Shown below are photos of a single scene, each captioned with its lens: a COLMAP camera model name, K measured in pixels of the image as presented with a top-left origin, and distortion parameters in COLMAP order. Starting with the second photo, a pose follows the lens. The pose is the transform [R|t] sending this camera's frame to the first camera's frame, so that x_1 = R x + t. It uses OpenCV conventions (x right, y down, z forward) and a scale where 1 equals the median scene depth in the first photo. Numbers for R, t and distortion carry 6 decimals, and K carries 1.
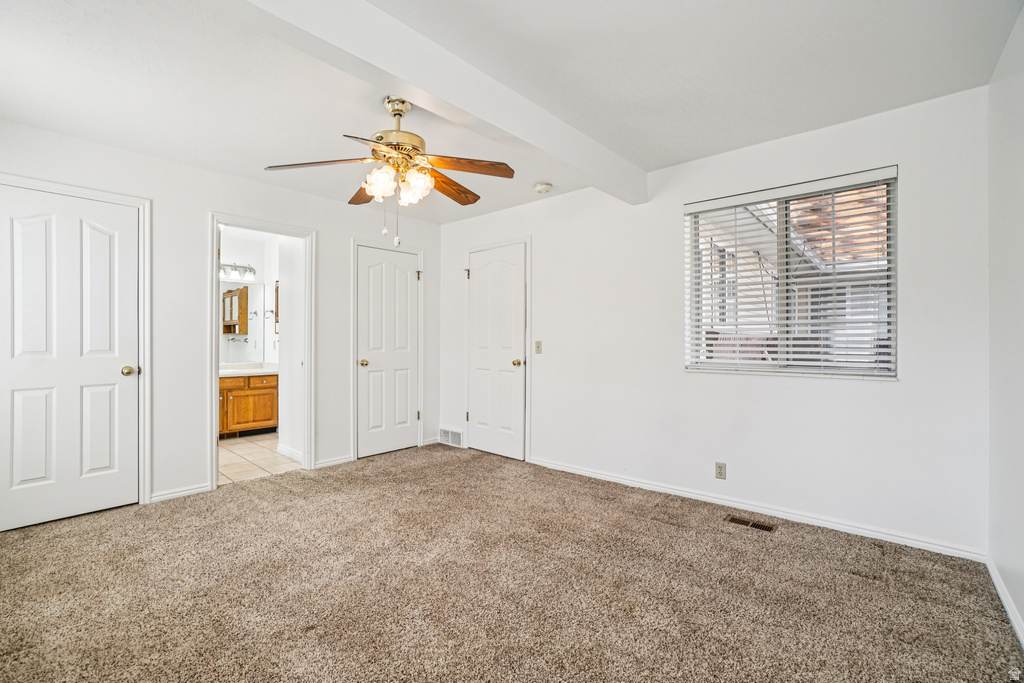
lens RADIAL K [[448.7, 0, 506.4], [0, 448.7, 339.8], [0, 0, 1]] dist [-0.031044, 0.004746]
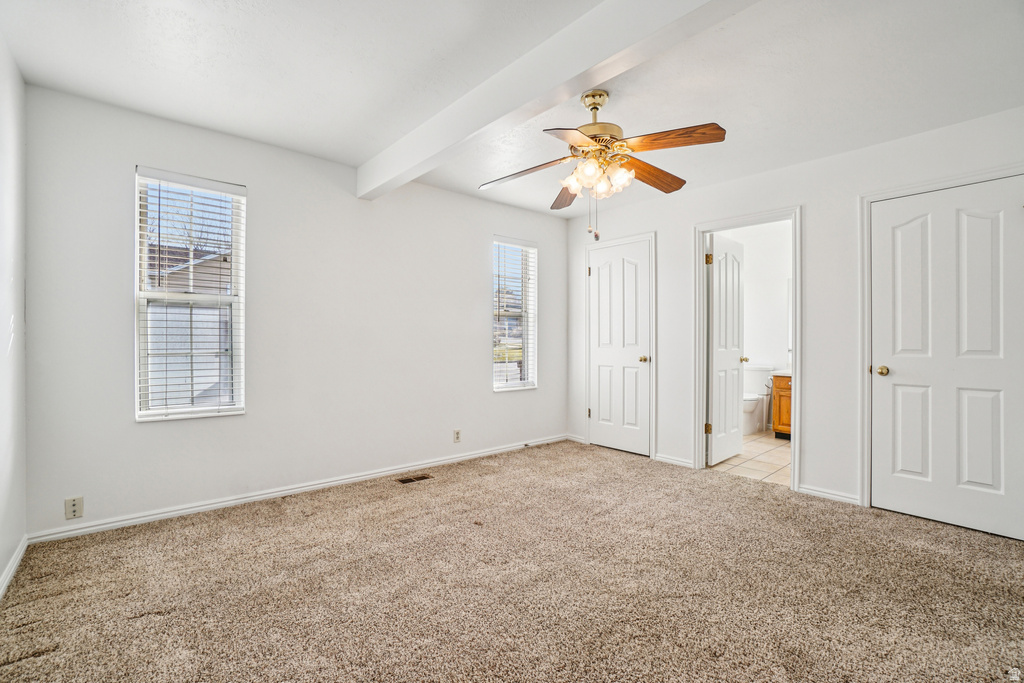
lens RADIAL K [[448.7, 0, 476.9], [0, 448.7, 337.3], [0, 0, 1]] dist [-0.031044, 0.004746]
pose [[-0.155273, -0.000998, -0.987871, 0.445685], [-0.003712, 0.999993, -0.000427, 0.002939], [0.987865, 0.003601, -0.155275, 0.499157]]
